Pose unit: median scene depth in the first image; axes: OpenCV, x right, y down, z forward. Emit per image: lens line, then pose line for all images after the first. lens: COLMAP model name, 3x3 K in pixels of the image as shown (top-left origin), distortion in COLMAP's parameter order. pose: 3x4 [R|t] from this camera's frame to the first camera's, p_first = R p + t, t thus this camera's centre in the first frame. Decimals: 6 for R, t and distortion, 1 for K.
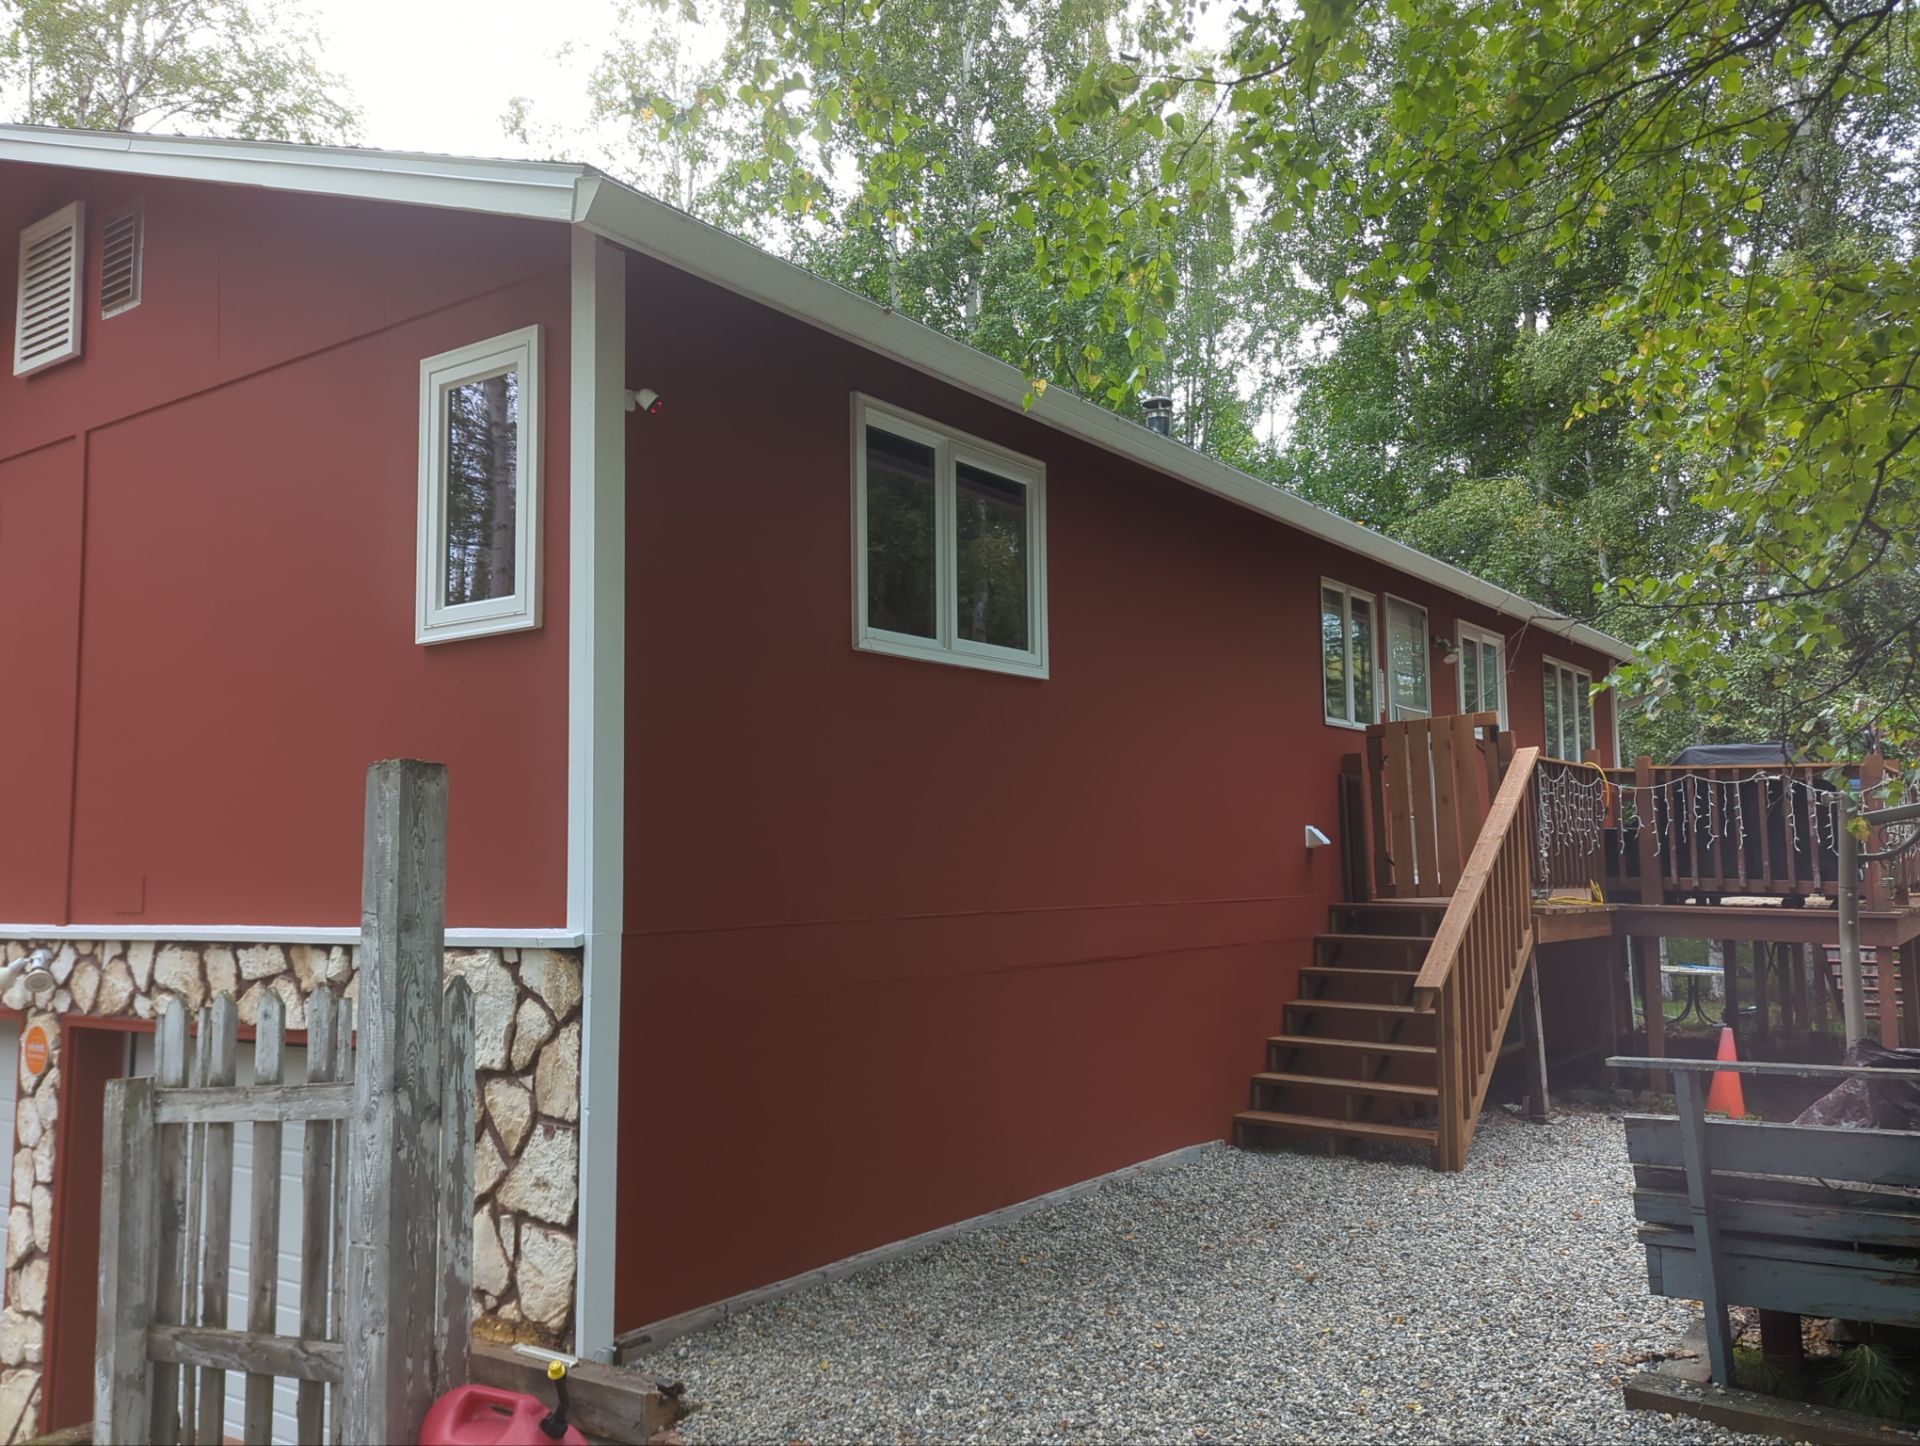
lens RADIAL K [[1553.5, 0, 960.0], [0, 1553.5, 723.0], [0, 0, 1]] dist [0.068203, -0.047860]
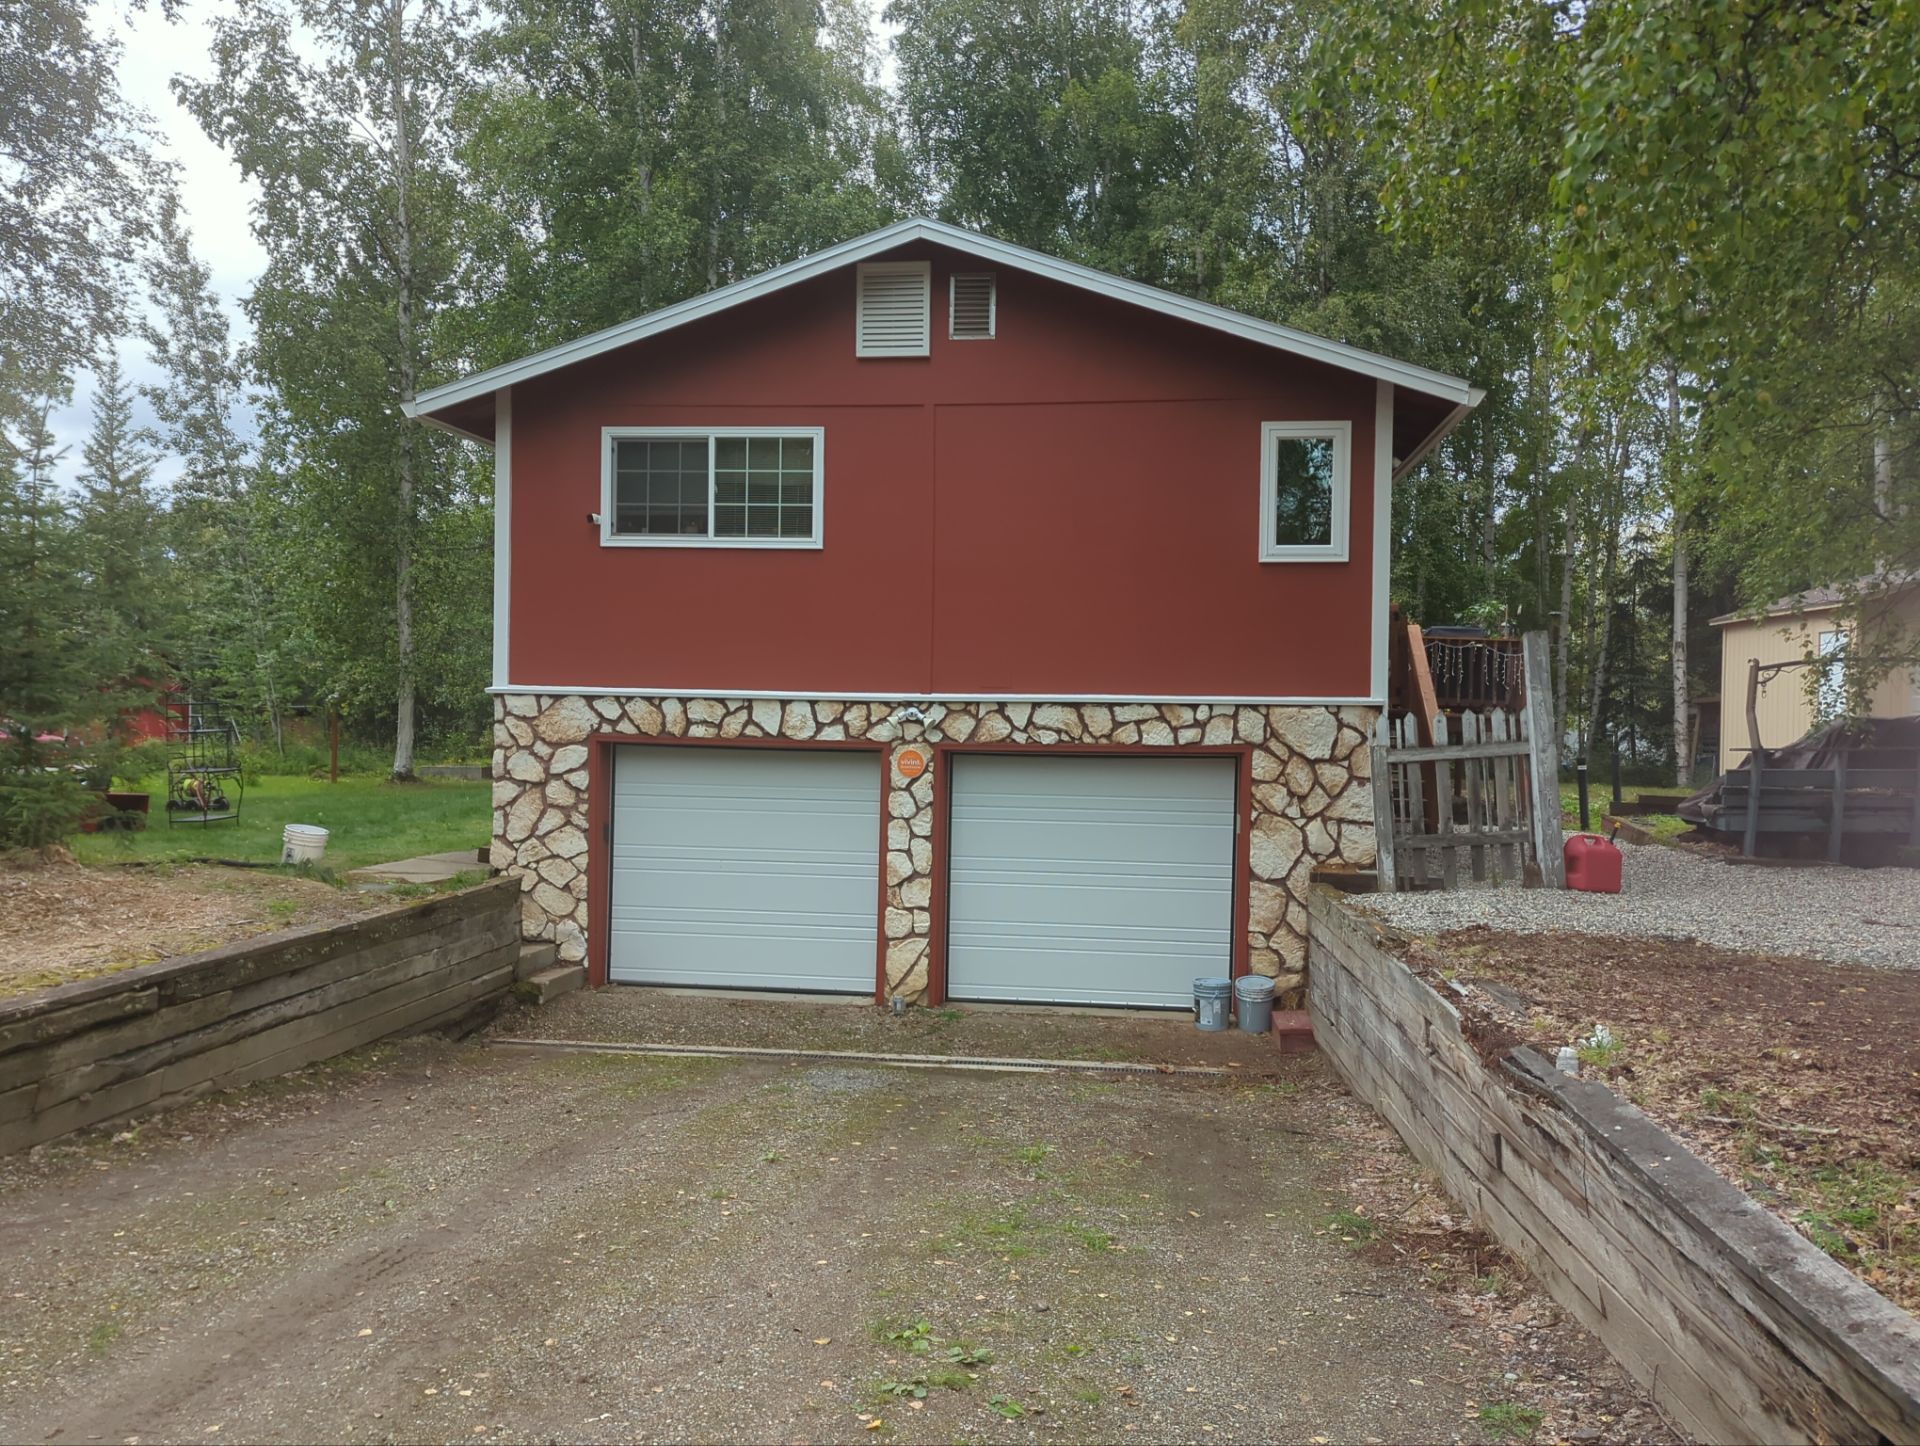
lens RADIAL K [[1553.5, 0, 960.0], [0, 1553.5, 723.0], [0, 0, 1]] dist [0.068203, -0.047860]
pose [[0.881501, 0.018665, 0.471814, -1.758743], [-0.068519, 0.993698, 0.088705, 0.006796], [-0.467185, -0.110522, 0.877225, -0.692519]]
